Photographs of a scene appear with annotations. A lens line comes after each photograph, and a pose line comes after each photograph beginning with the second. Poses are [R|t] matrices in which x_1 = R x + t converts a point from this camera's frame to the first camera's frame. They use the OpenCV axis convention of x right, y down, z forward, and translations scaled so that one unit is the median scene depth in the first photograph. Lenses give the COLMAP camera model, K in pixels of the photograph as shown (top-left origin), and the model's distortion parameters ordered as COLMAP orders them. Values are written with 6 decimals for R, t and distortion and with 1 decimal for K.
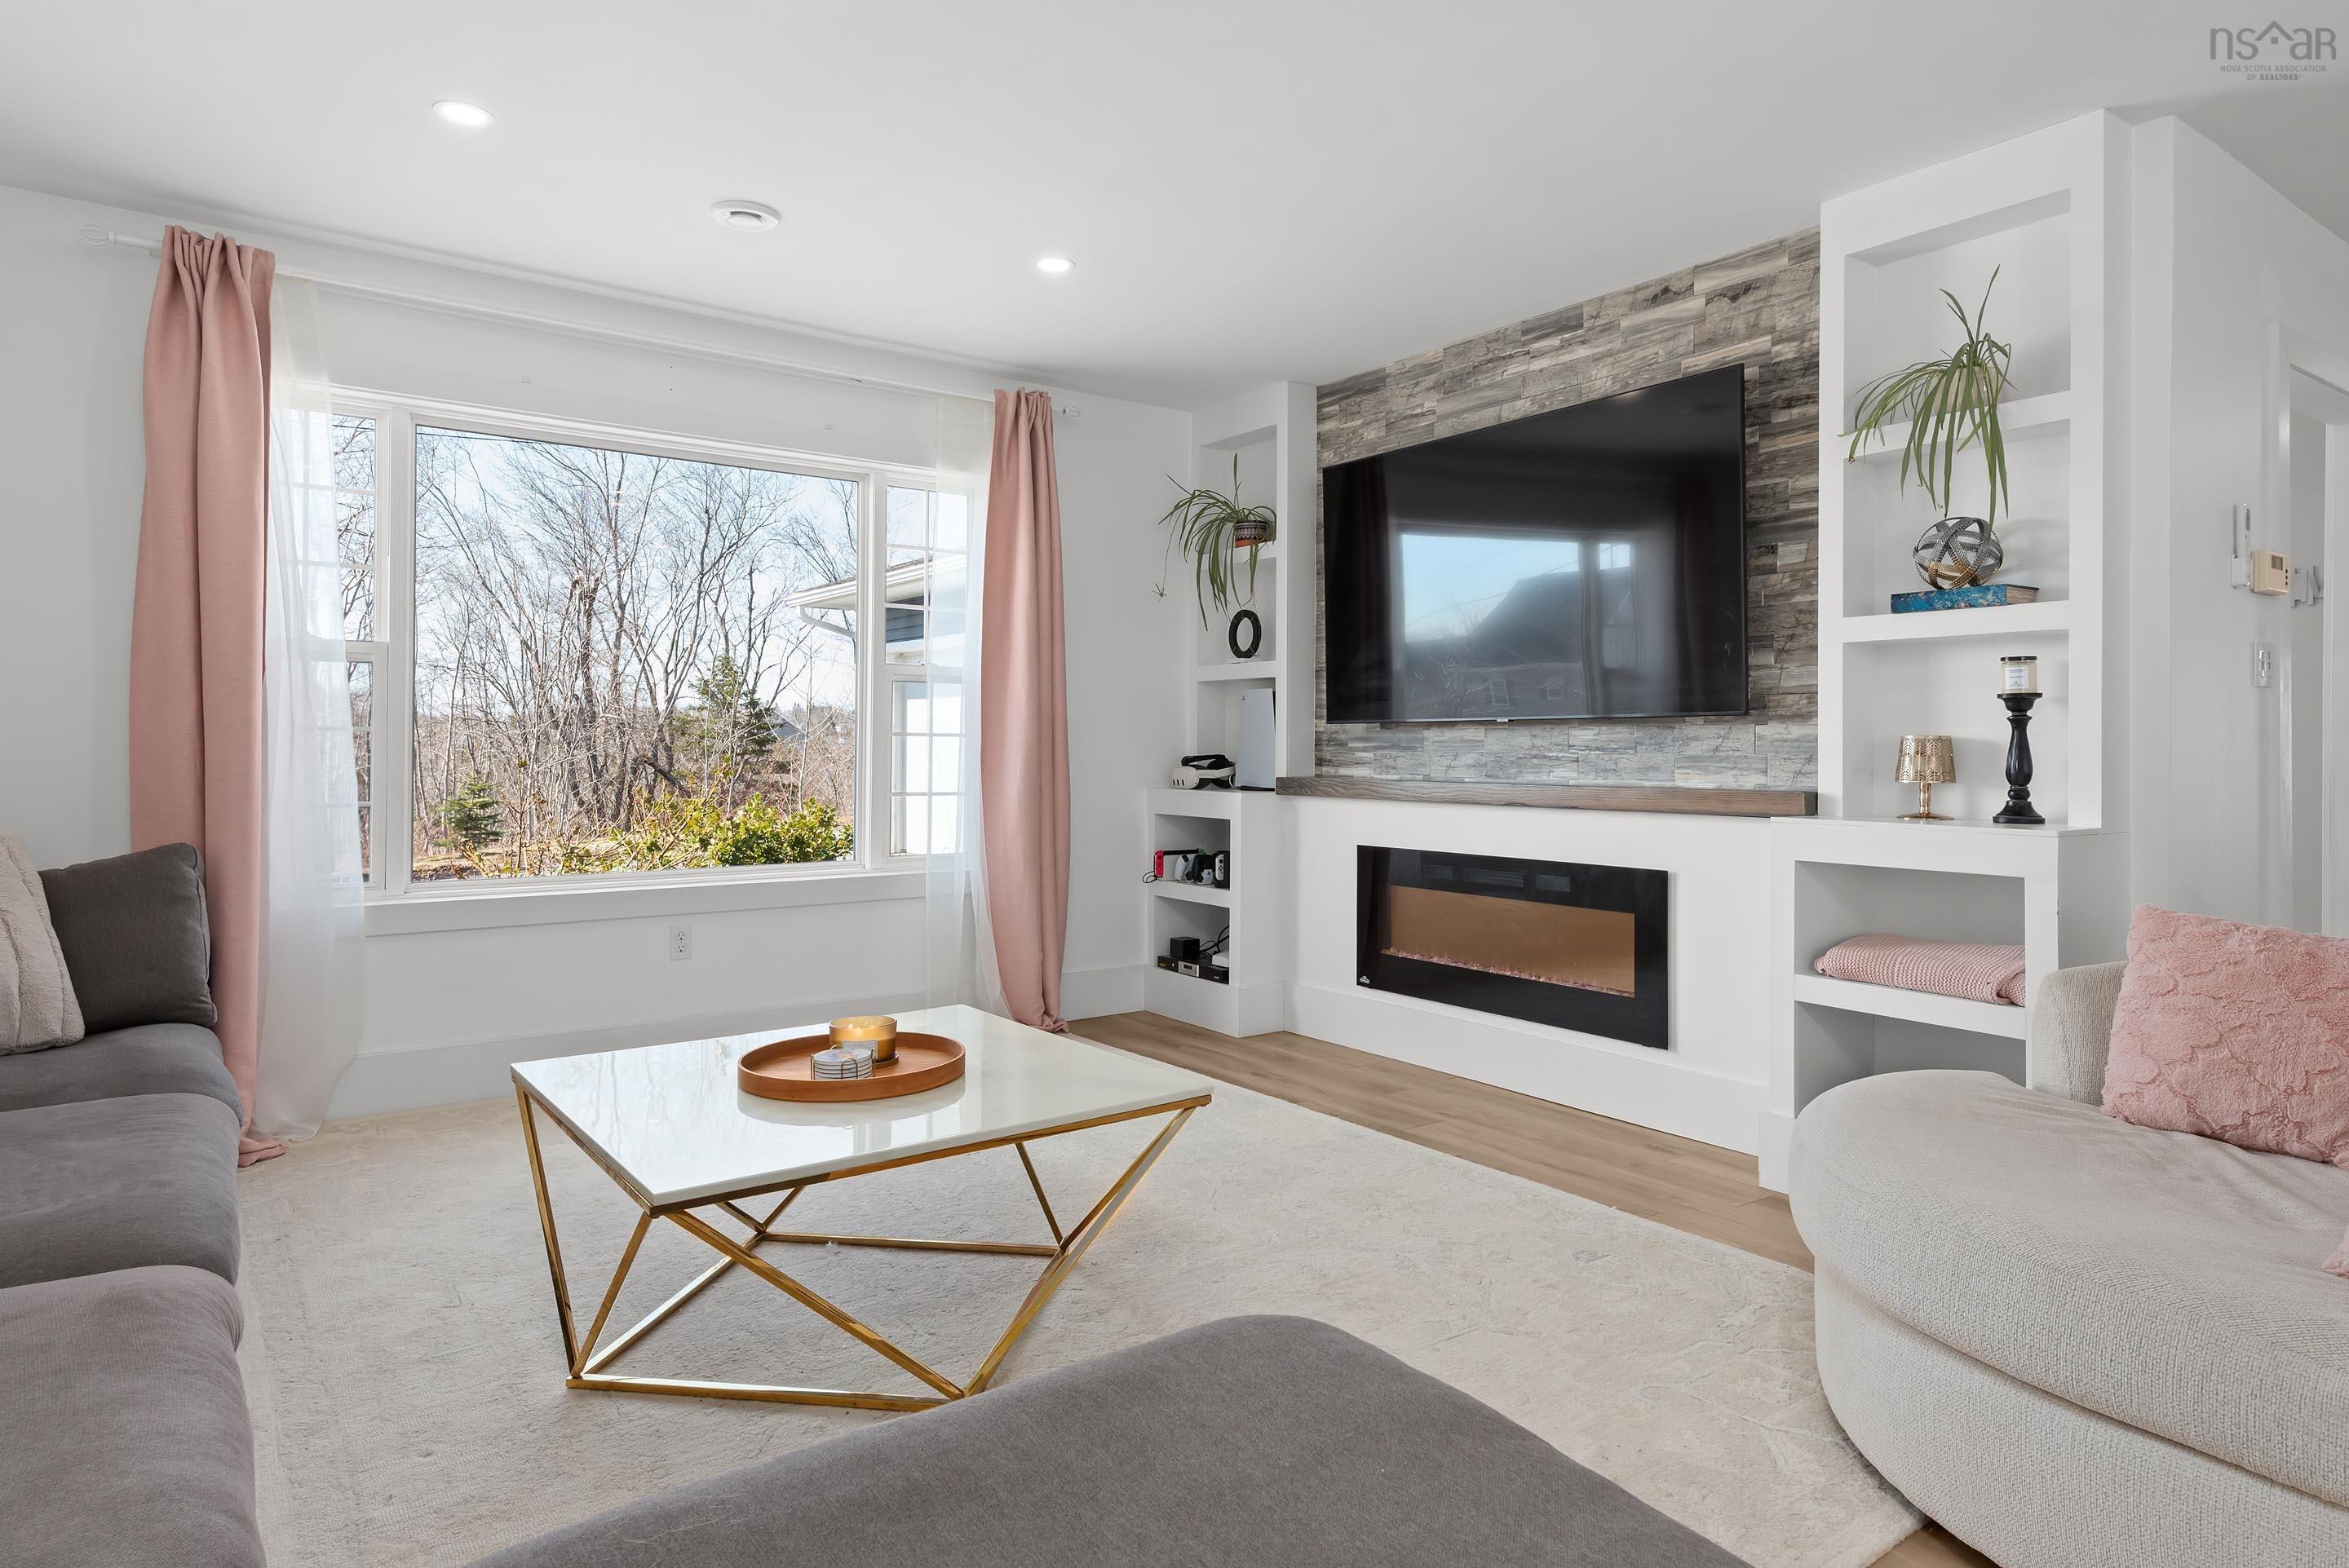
lens RADIAL K [[1337.3, 0, 1172.3], [0, 1337.3, 774.0], [0, 0, 1]] dist [0.022470, -0.002937]
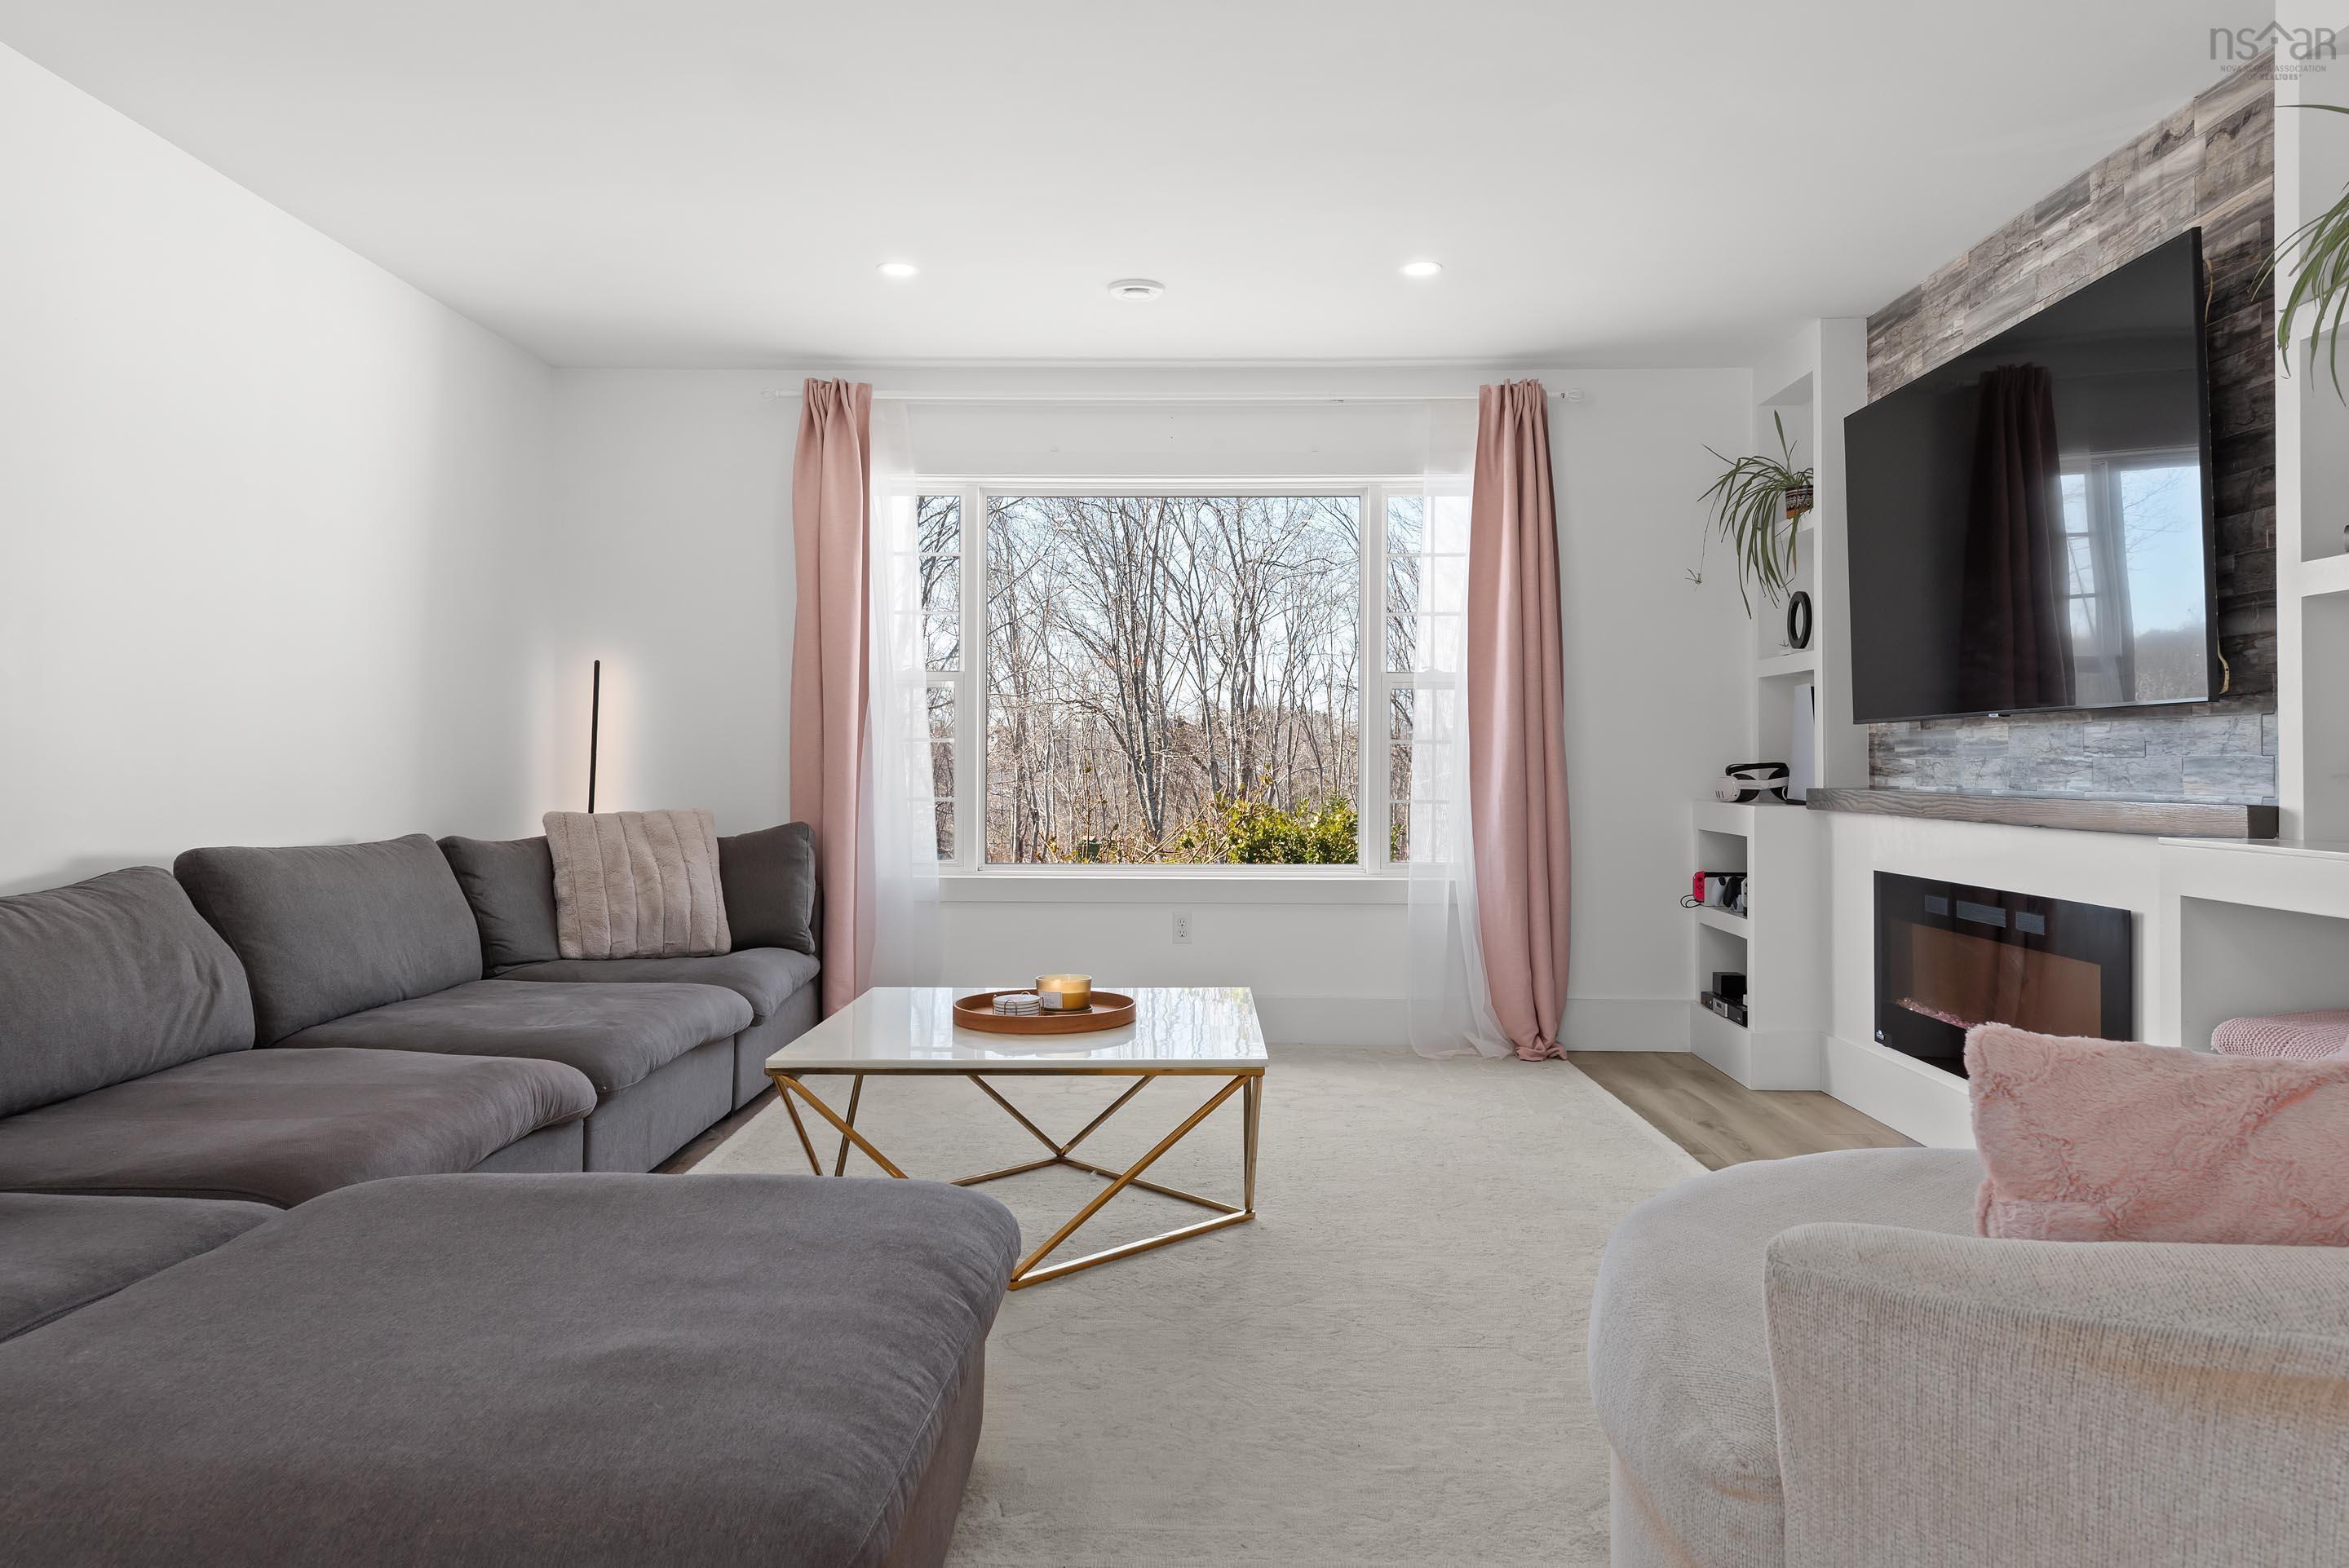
lens RADIAL K [[1511.9, 0, 1172.8], [0, 1511.9, 772.9], [0, 0, 1]] dist [0.042961, -0.002961]
pose [[0.799512, 0.004825, -0.600631, 0.357716], [-0.013407, 0.999862, -0.009814, 0.008066], [0.600501, 0.015899, 0.799466, -0.011261]]
